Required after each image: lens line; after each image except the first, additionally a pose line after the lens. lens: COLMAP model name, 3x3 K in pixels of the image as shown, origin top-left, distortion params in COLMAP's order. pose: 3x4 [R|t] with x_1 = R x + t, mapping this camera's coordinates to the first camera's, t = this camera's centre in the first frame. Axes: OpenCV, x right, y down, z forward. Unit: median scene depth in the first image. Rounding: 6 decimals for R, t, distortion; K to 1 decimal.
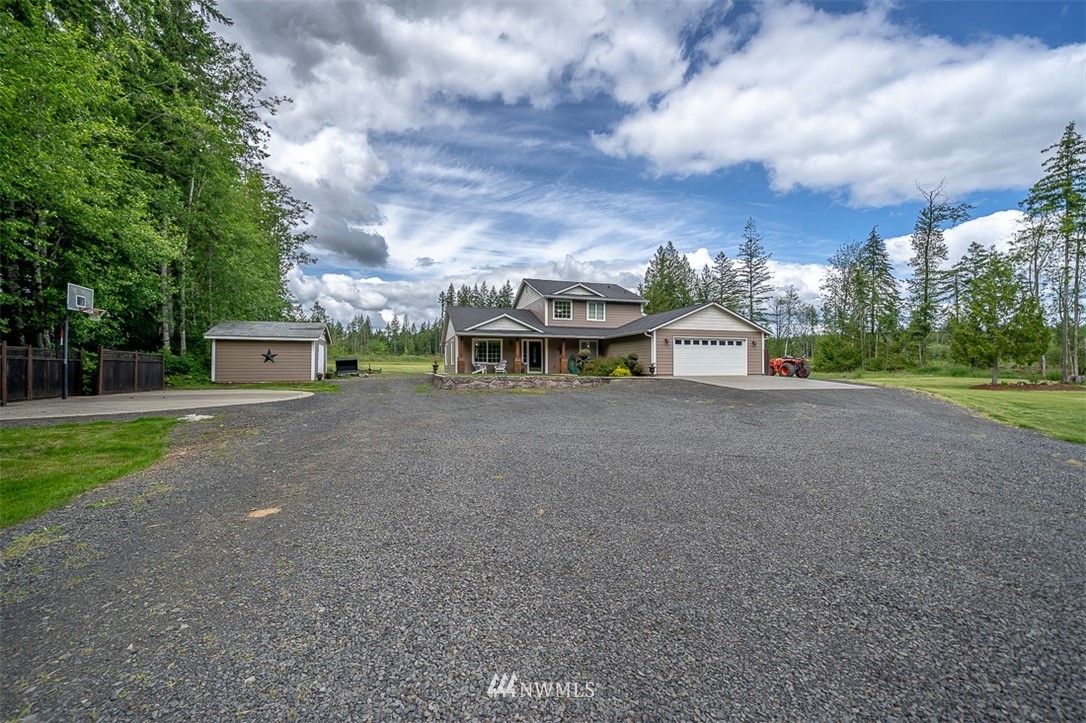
lens RADIAL K [[452.1, 0, 543.0], [0, 452.1, 361.5], [0, 0, 1]] dist [-0.000129, 0.000017]
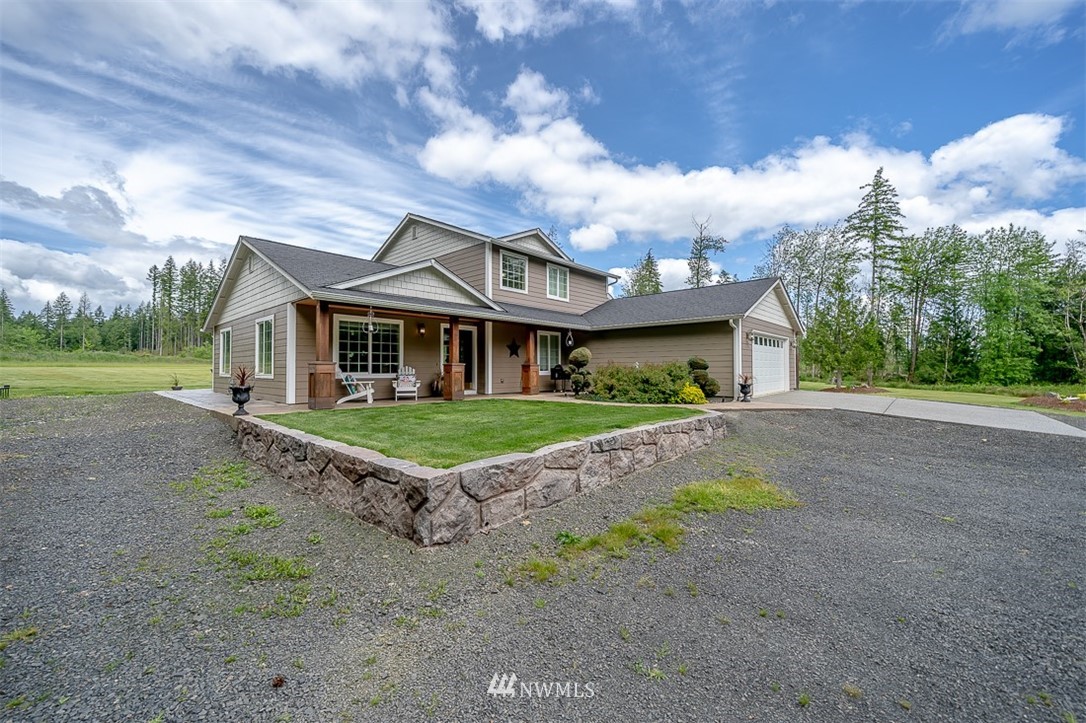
lens RADIAL K [[419.0, 0, 543.0], [0, 419.0, 361.5], [0, 0, 1]] dist [-0.002530, -0.000187]
pose [[0.857782, 0.005386, 0.513985, -0.178548], [-0.006193, 0.999981, -0.000143, -0.009767], [-0.513976, -0.003061, 0.857799, 0.554333]]
